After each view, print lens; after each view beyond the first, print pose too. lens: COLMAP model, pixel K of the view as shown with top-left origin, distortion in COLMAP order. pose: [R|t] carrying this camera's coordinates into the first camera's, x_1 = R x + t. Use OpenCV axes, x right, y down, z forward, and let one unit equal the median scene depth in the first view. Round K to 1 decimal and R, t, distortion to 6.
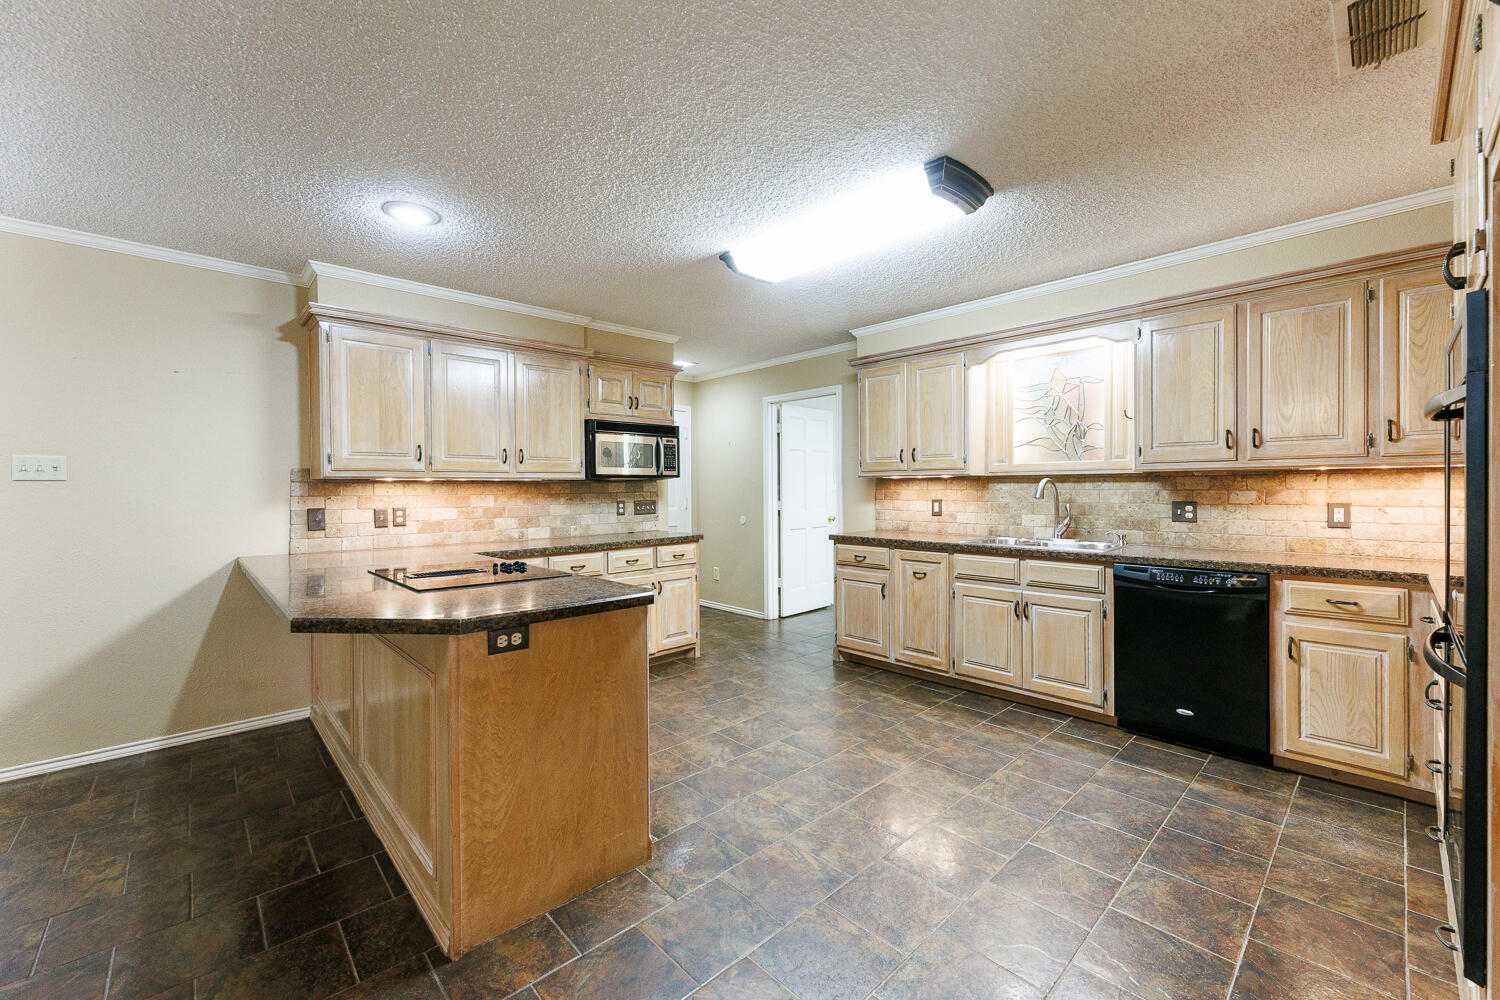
lens RADIAL K [[603.8, 0, 756.7], [0, 603.8, 494.0], [0, 0, 1]] dist [0.000360, 0.000201]
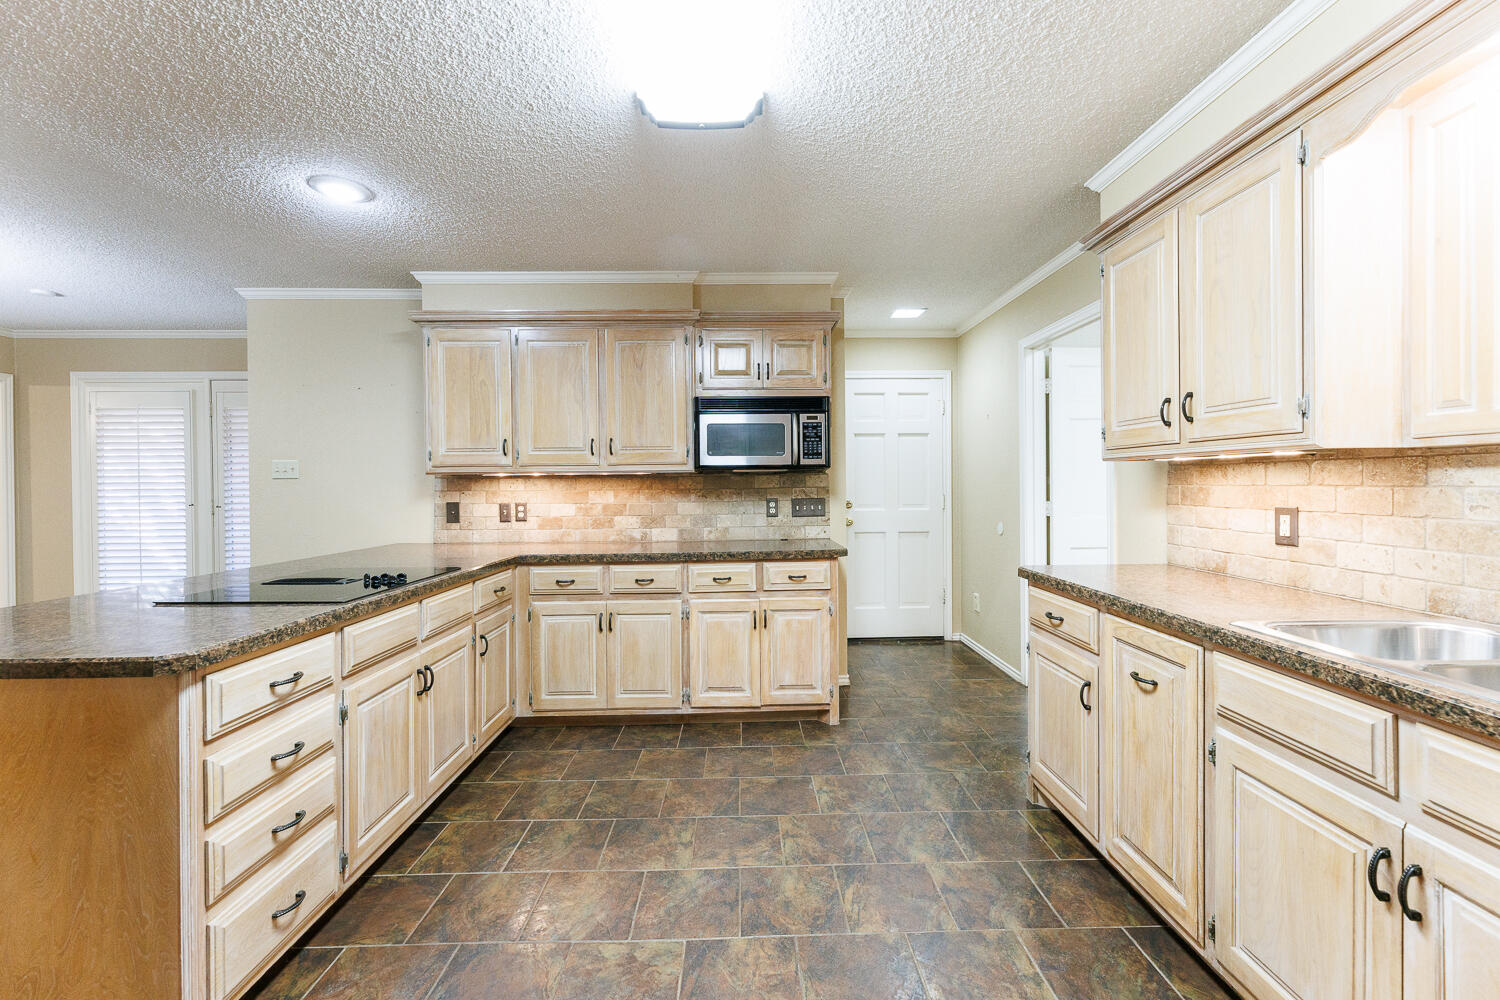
lens RADIAL K [[605.9, 0, 754.5], [0, 605.9, 486.9], [0, 0, 1]] dist [-0.000853, 0.000069]
pose [[0.740972, 0.003245, -0.671528, 0.355553], [-0.003012, 0.999994, 0.001509, -0.006182], [0.671529, 0.000905, 0.740978, 0.493713]]
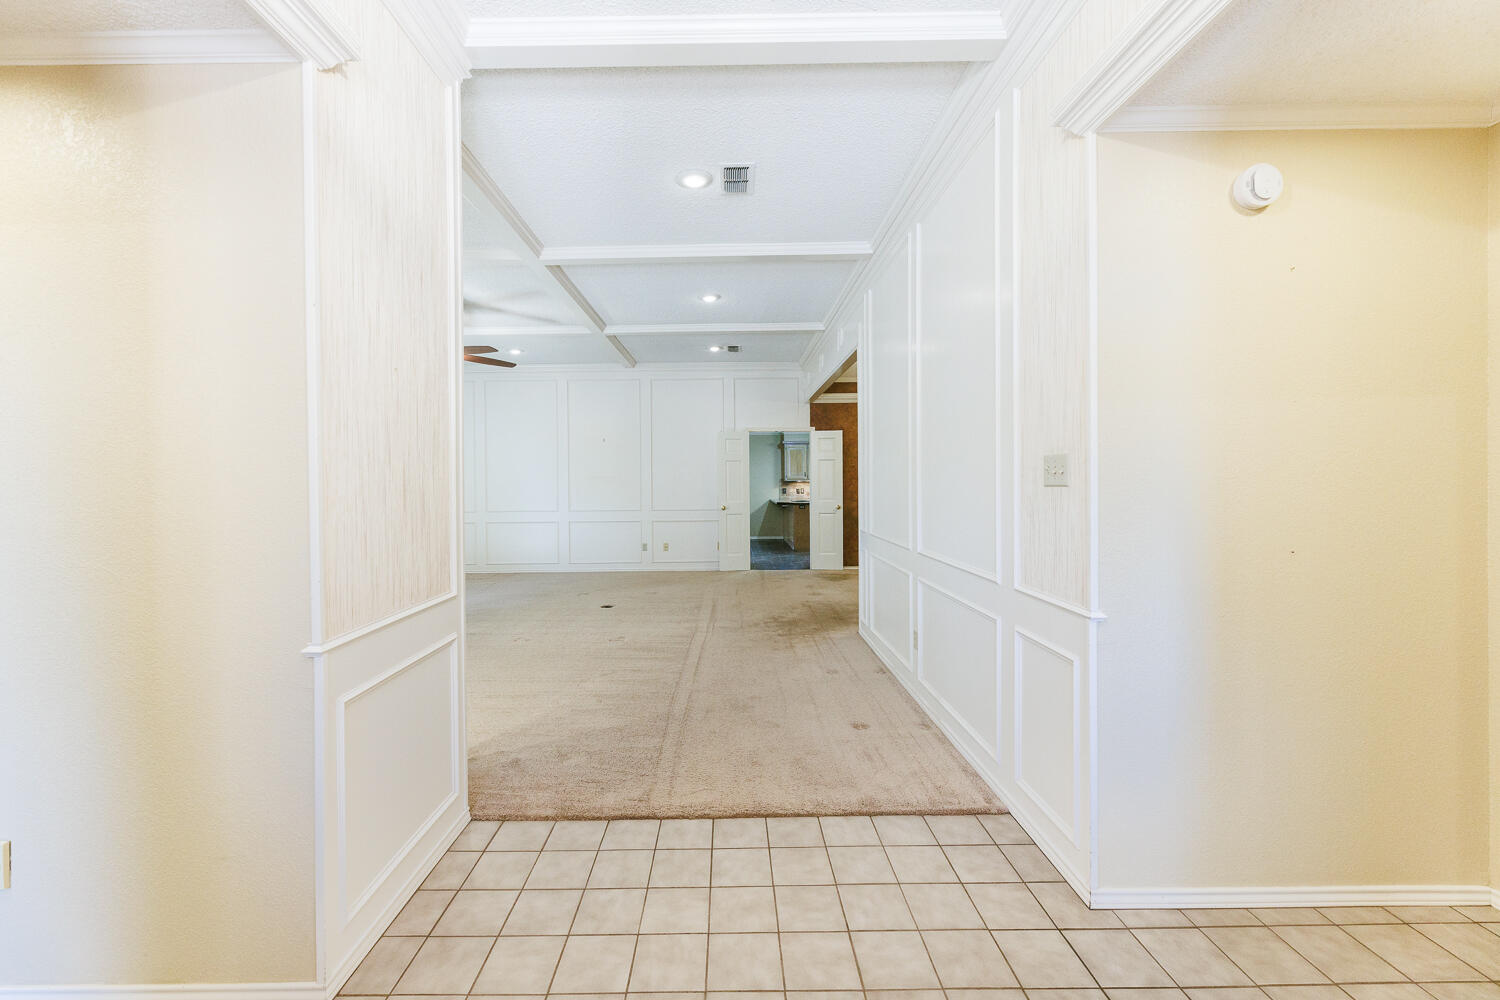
lens RADIAL K [[613.1, 0, 741.5], [0, 613.1, 489.5], [0, 0, 1]] dist [0.000327, 0.002548]
pose [[0.741320, 0.004235, -0.671139, 1.623213], [0.001750, 0.999965, 0.008242, -0.003676], [0.671150, -0.007284, 0.741286, -2.002658]]
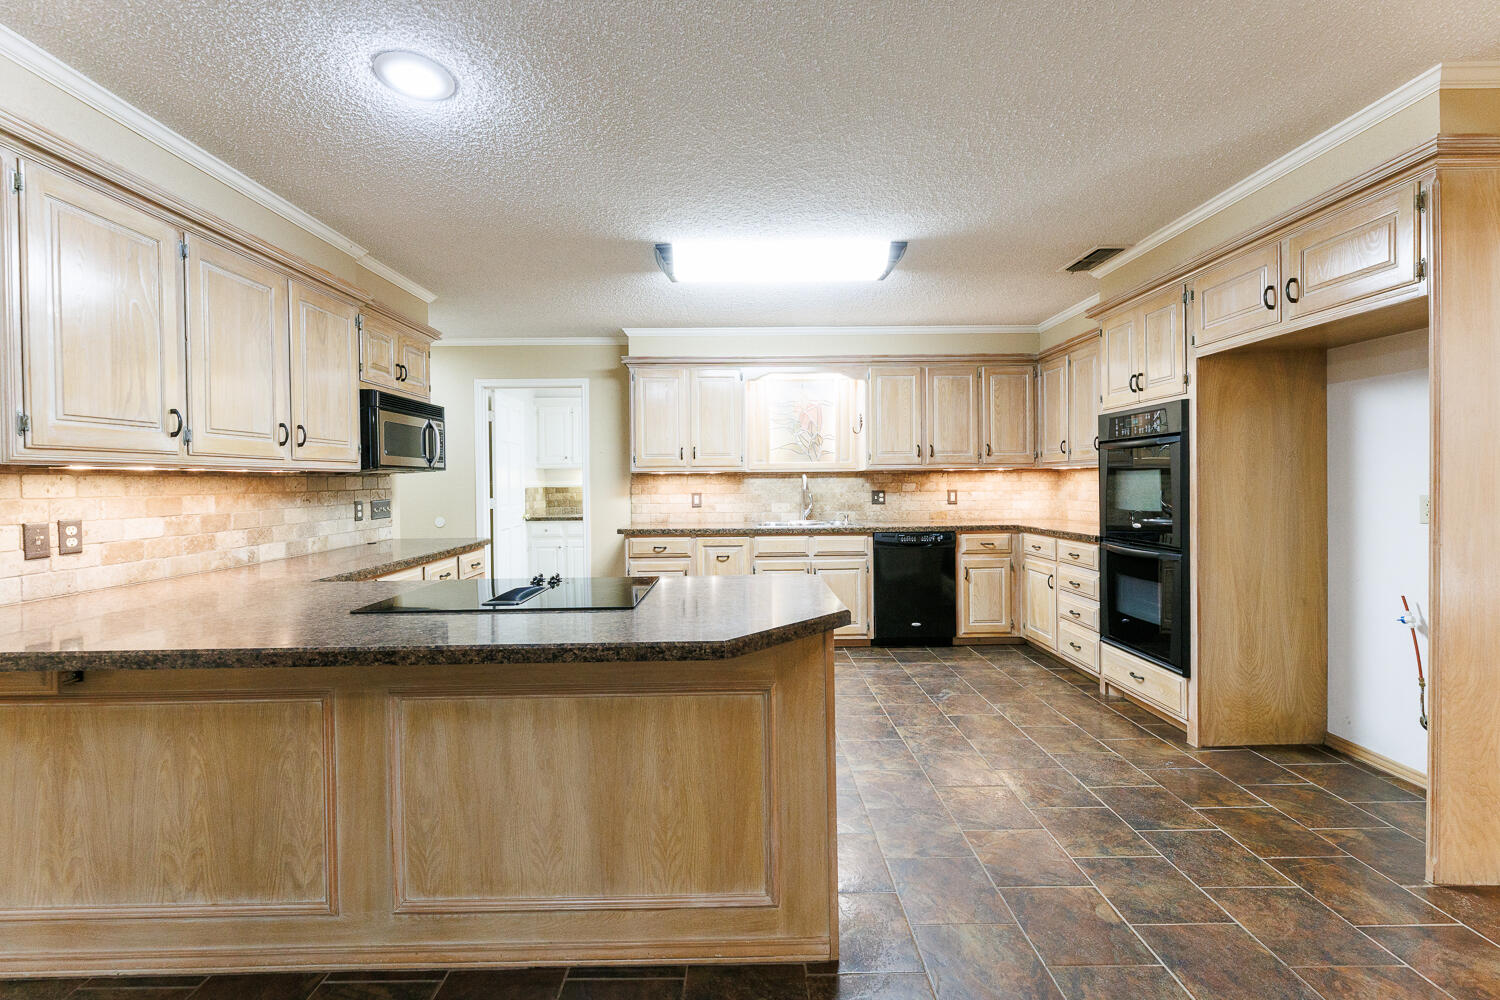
lens RADIAL K [[613.1, 0, 741.5], [0, 613.1, 489.5], [0, 0, 1]] dist [0.000327, 0.002548]
pose [[0.683766, -0.010271, 0.729629, -0.558529], [0.013098, 0.999913, 0.001801, 0.002125], [-0.729584, 0.008325, 0.683840, 0.177606]]
